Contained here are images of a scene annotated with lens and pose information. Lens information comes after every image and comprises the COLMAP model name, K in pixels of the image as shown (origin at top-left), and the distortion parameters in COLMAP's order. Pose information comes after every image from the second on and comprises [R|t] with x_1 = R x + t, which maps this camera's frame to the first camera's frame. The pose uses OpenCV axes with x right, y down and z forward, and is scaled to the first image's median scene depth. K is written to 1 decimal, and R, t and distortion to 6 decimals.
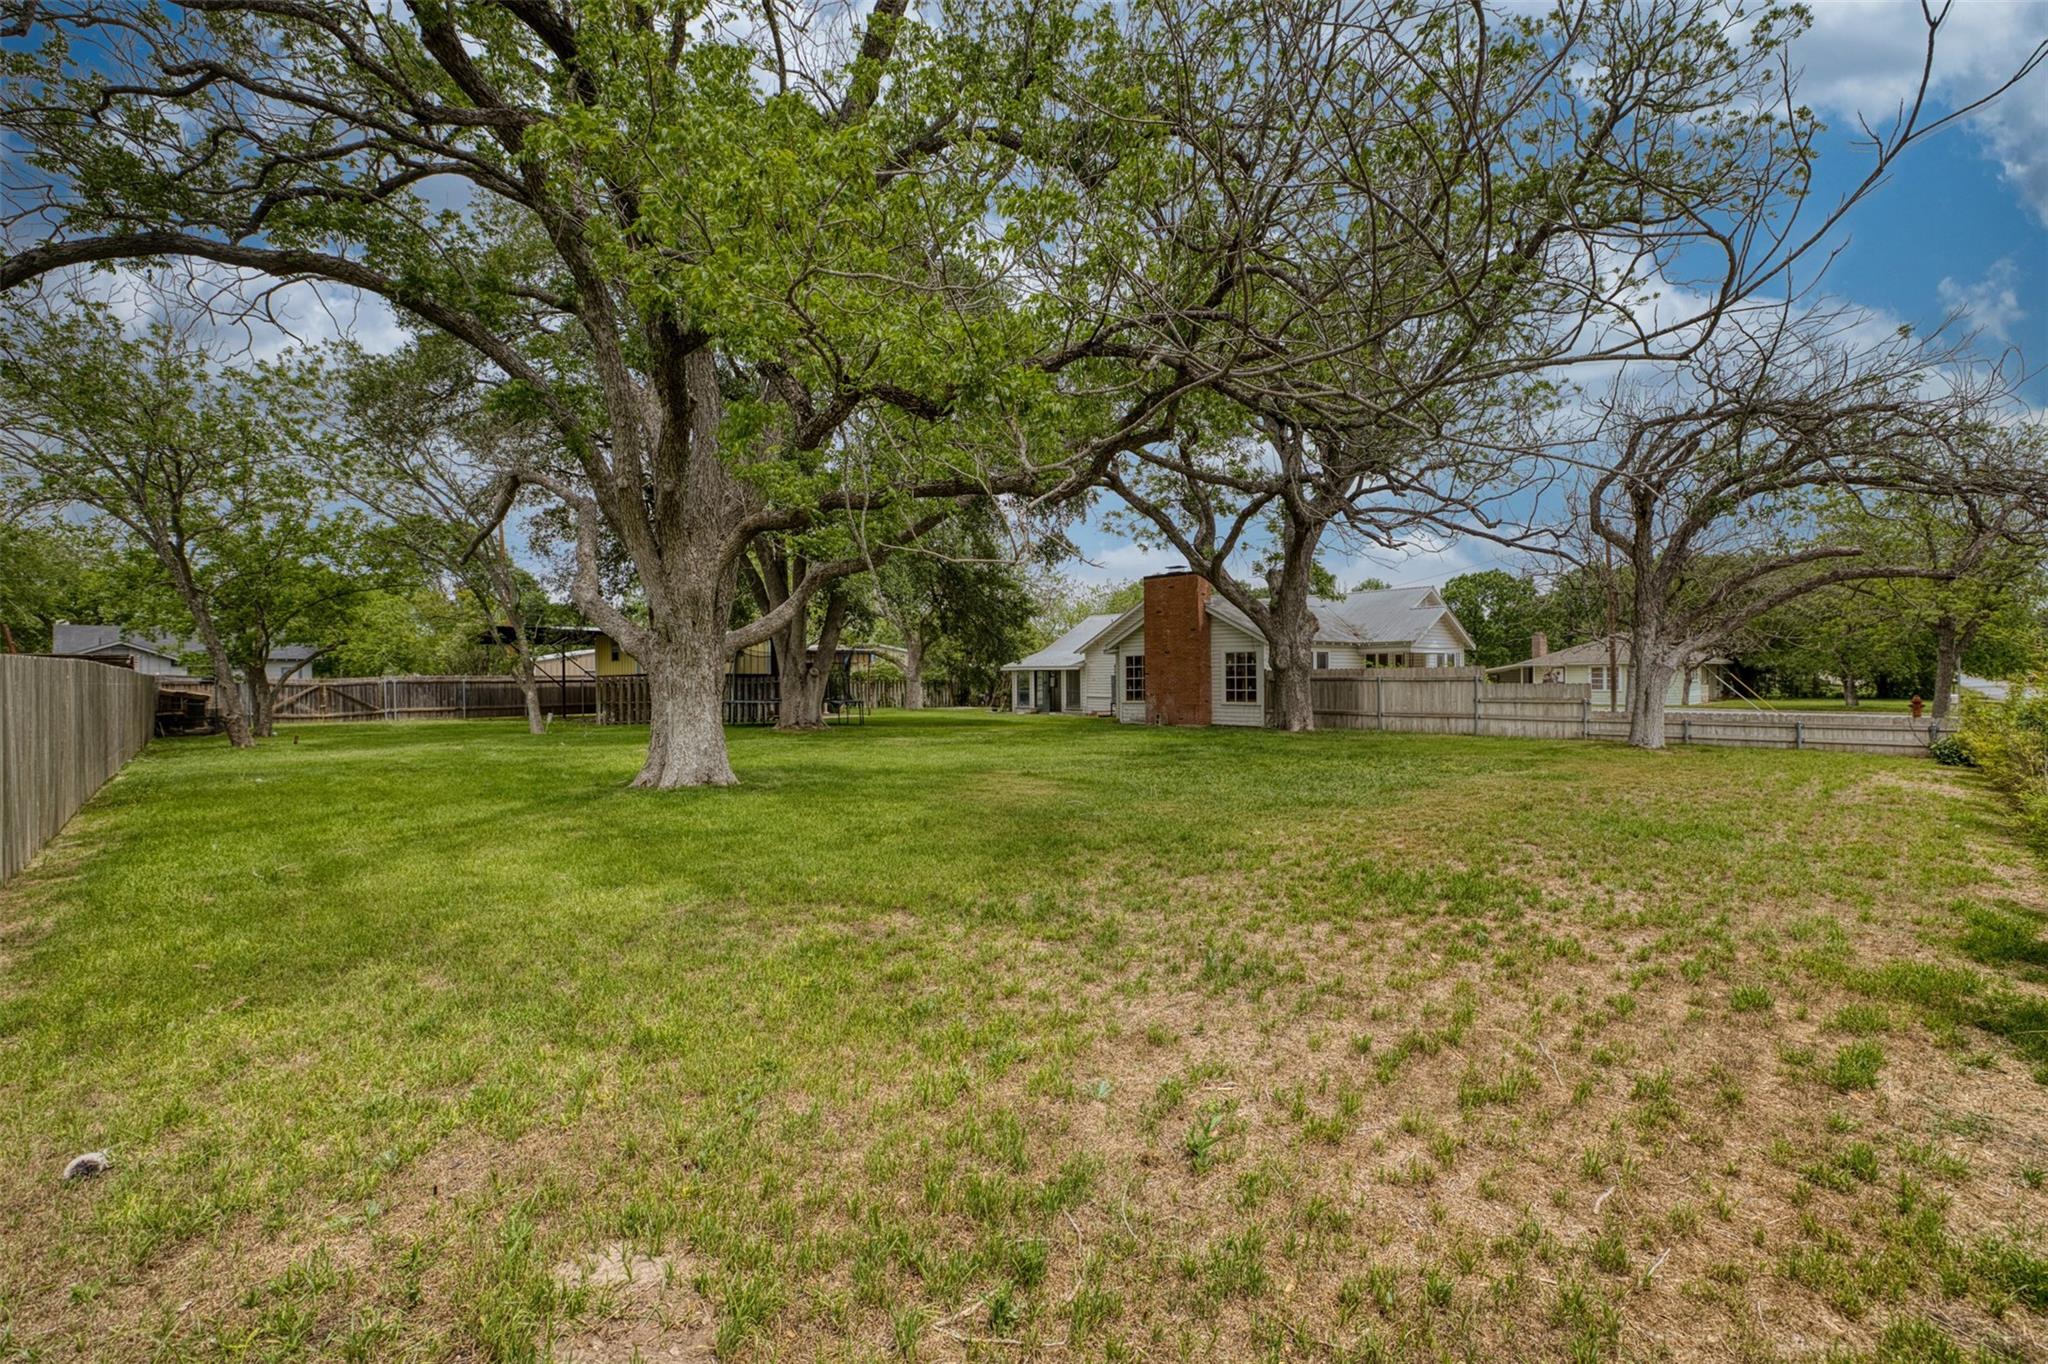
lens RADIAL K [[878.0, 0, 1026.8], [0, 878.0, 684.1], [0, 0, 1]] dist [0.000717, 0.000836]
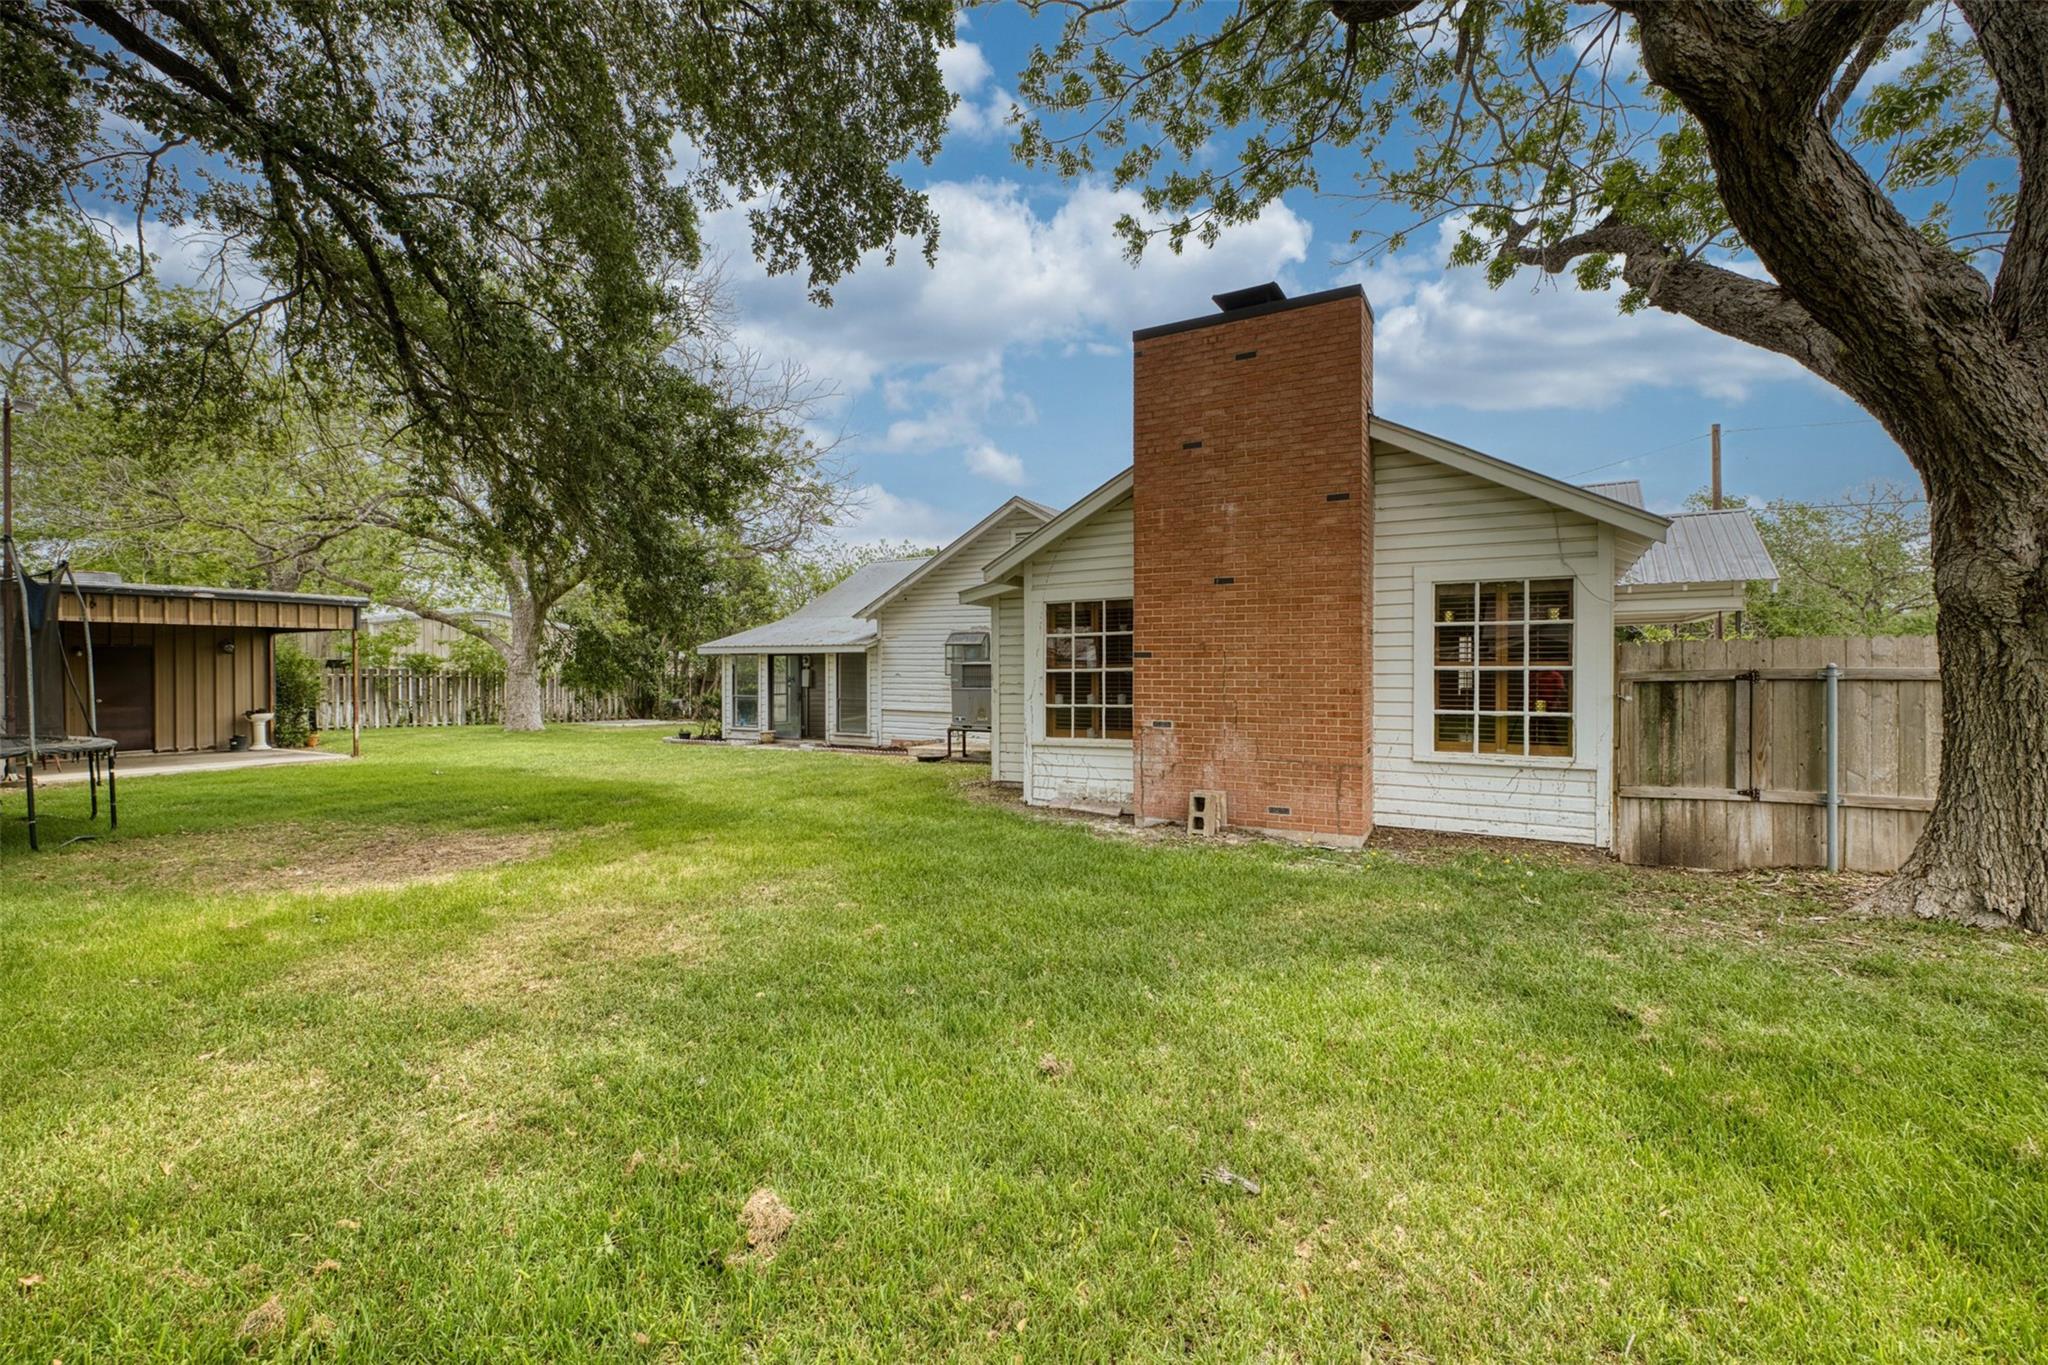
lens RADIAL K [[878.0, 0, 1016.9], [0, 878.0, 679.8], [0, 0, 1]] dist [0.000717, 0.000836]
pose [[0.962248, 0.004798, 0.272131, 0.011754], [-0.005137, 0.999987, 0.000532, -0.002724], [-0.272125, -0.001910, 0.962260, 0.663763]]
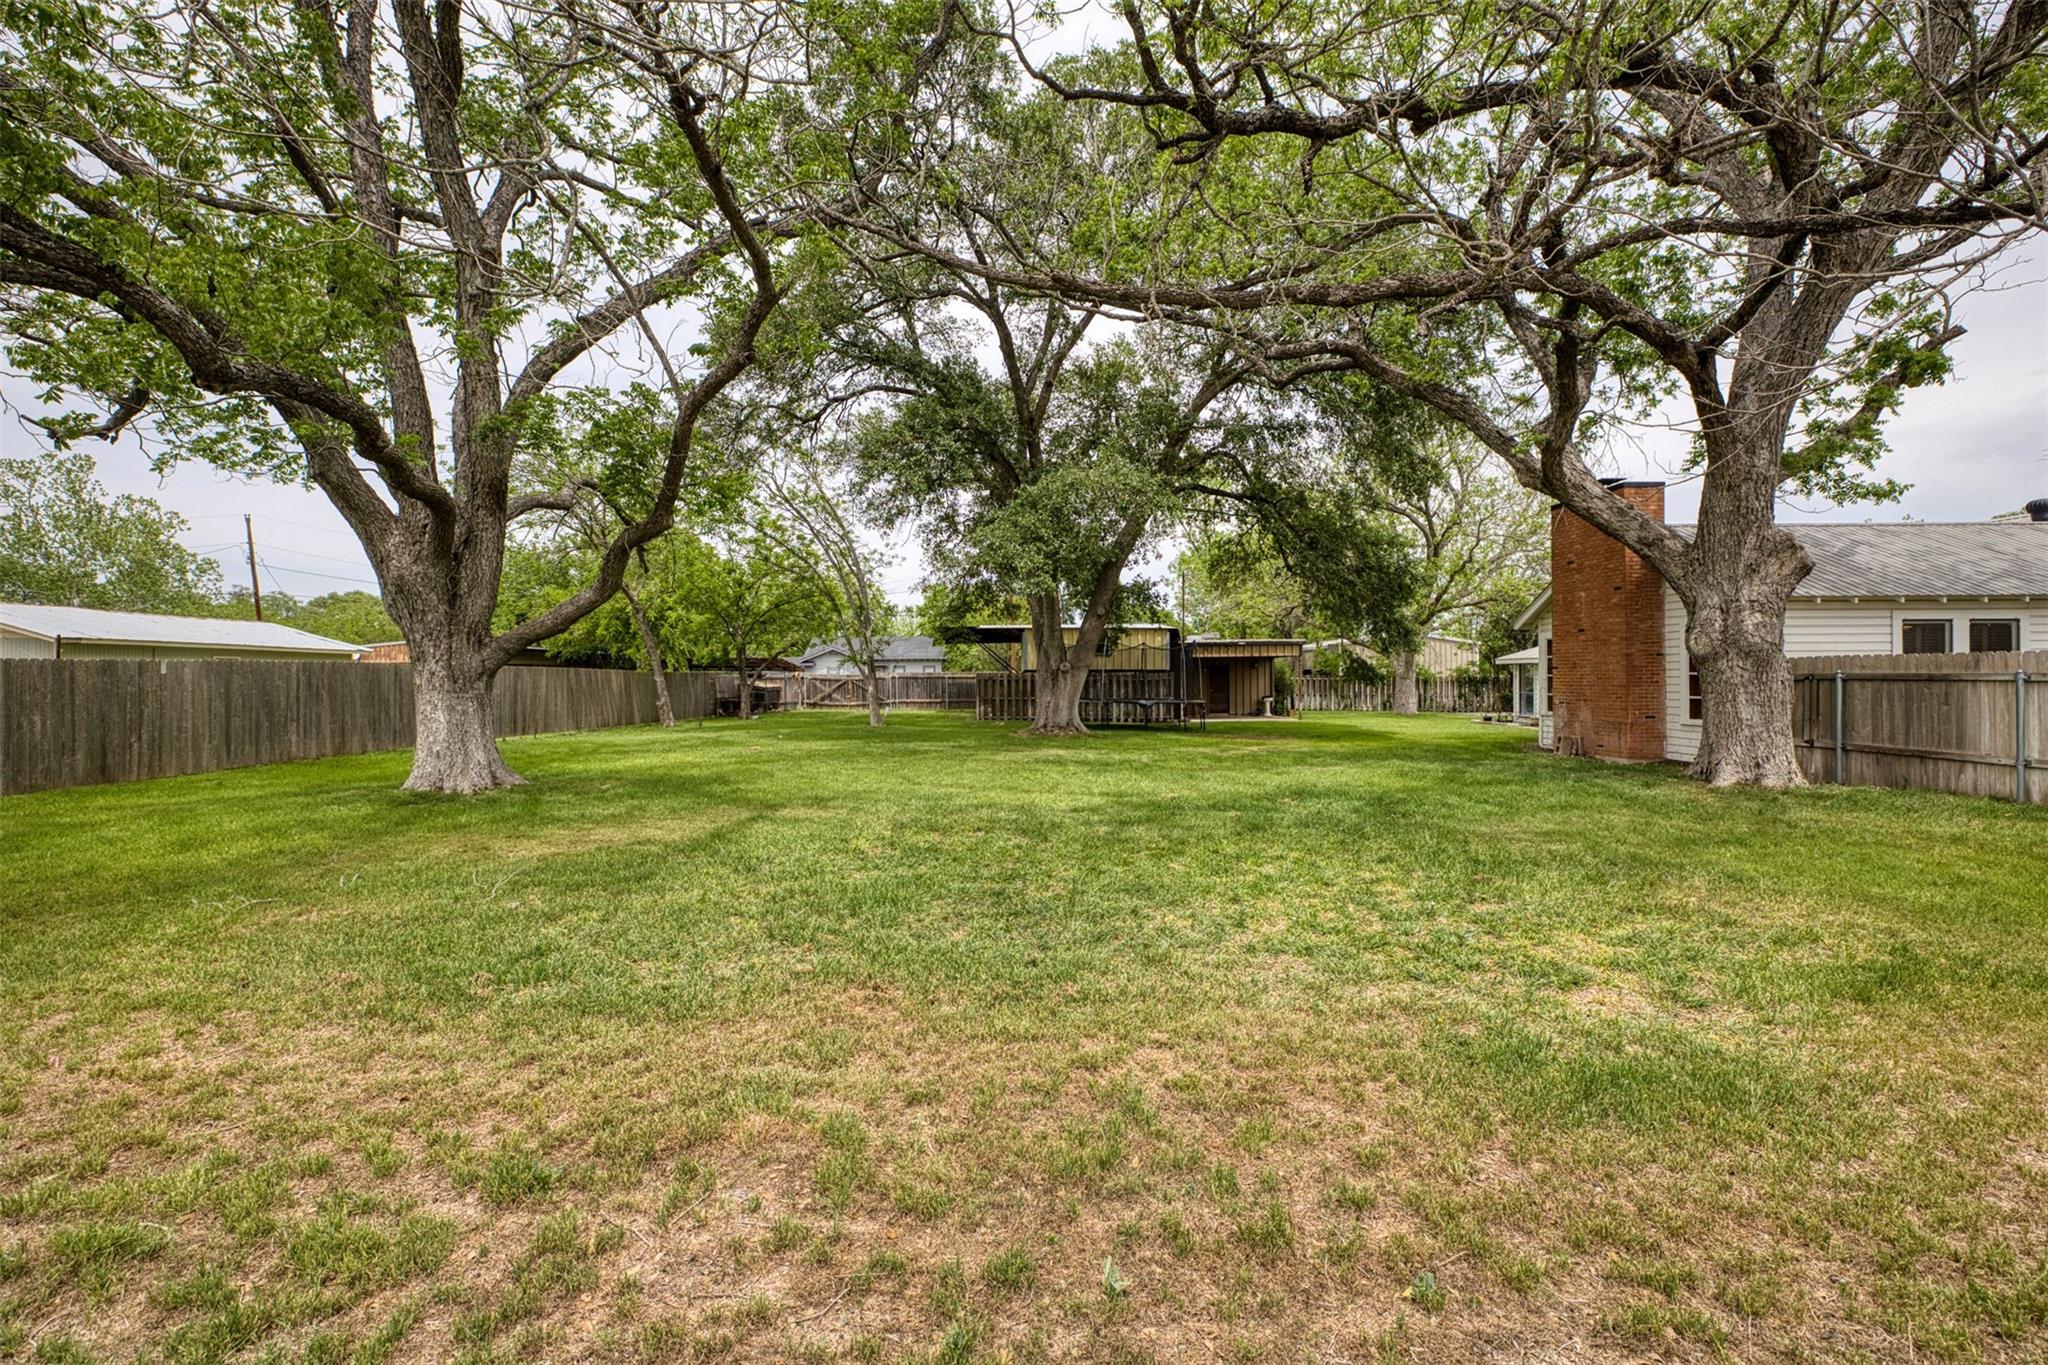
lens RADIAL K [[878.0, 0, 1032.1], [0, 878.0, 680.1], [0, 0, 1]] dist [0.000717, 0.000836]
pose [[0.725046, 0.004402, -0.688687, 0.267993], [-0.004532, 0.999988, 0.001620, -0.002323], [0.688686, 0.001947, 0.725057, 0.292761]]
